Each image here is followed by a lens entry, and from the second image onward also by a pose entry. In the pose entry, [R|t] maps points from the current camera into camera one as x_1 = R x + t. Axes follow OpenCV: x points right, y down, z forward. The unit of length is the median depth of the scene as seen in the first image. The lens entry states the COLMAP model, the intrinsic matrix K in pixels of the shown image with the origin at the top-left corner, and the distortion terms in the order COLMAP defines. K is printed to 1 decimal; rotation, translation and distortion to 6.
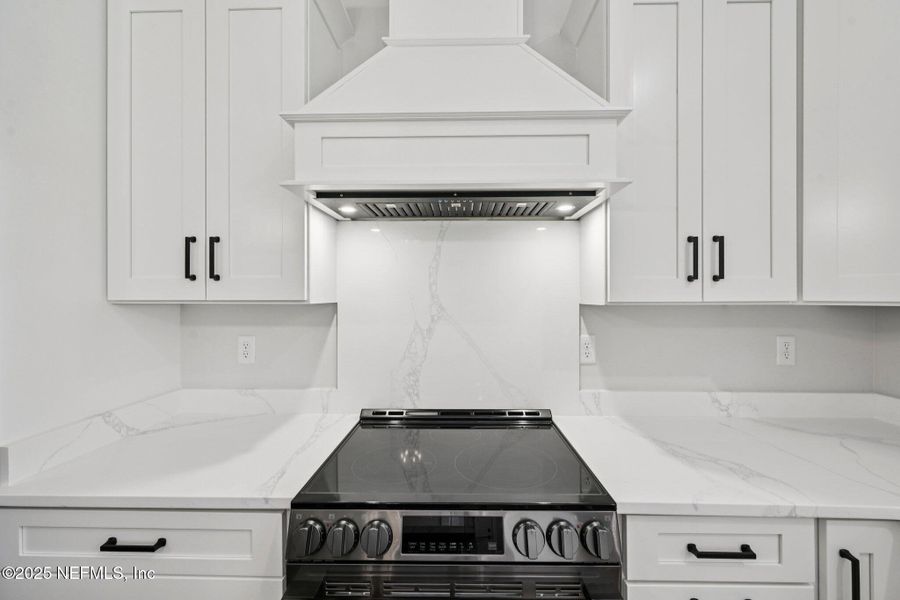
lens RADIAL K [[360.9, 0, 453.9], [0, 360.9, 302.2], [0, 0, 1]] dist [-0.003314, -0.000656]
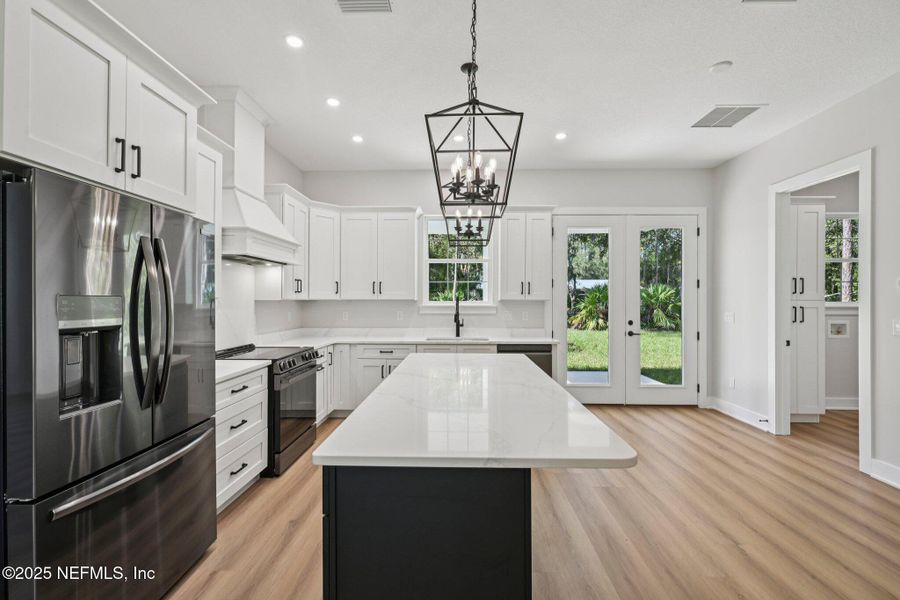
lens RADIAL K [[390.6, 0, 452.0], [0, 390.6, 298.7], [0, 0, 1]] dist [-0.001046, -0.000235]
pose [[-0.006639, 0.004284, 0.999969, -2.582232], [0.006738, 0.999968, -0.004239, 0.018333], [-0.999955, 0.006710, -0.006667, -0.358212]]
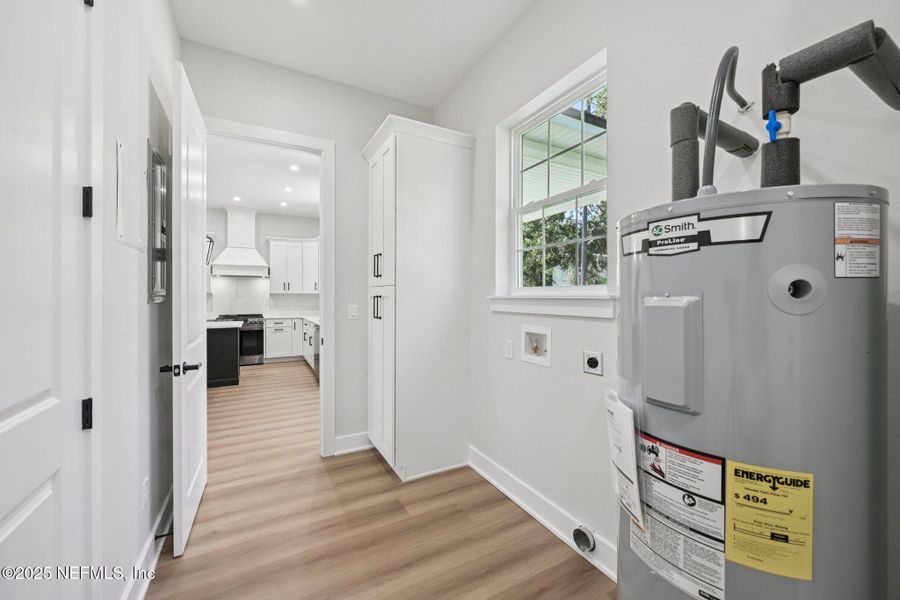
lens RADIAL K [[360.9, 0, 453.0], [0, 360.9, 298.0], [0, 0, 1]] dist [-0.003314, -0.000656]
pose [[0.859849, -0.000499, 0.510548, -0.029104], [0.003766, 0.999979, -0.005364, 0.115340], [-0.510534, 0.006535, 0.859833, -5.327629]]
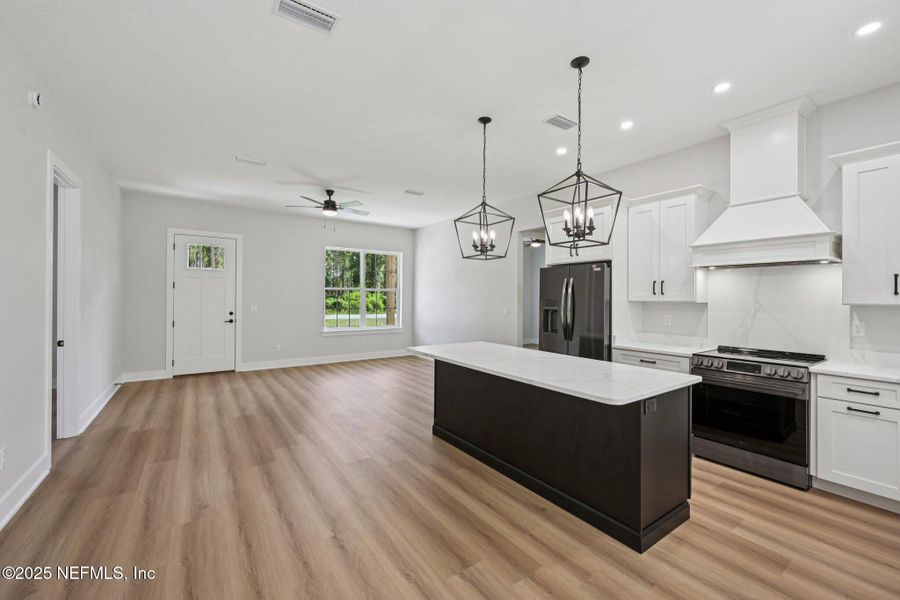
lens RADIAL K [[360.9, 0, 456.0], [0, 360.9, 295.6], [0, 0, 1]] dist [-0.003314, -0.000656]
pose [[0.603956, 0.000999, -0.797017, 0.691446], [-0.016657, 0.999797, -0.011369, 0.012605], [0.796843, 0.020143, 0.603850, -2.135688]]
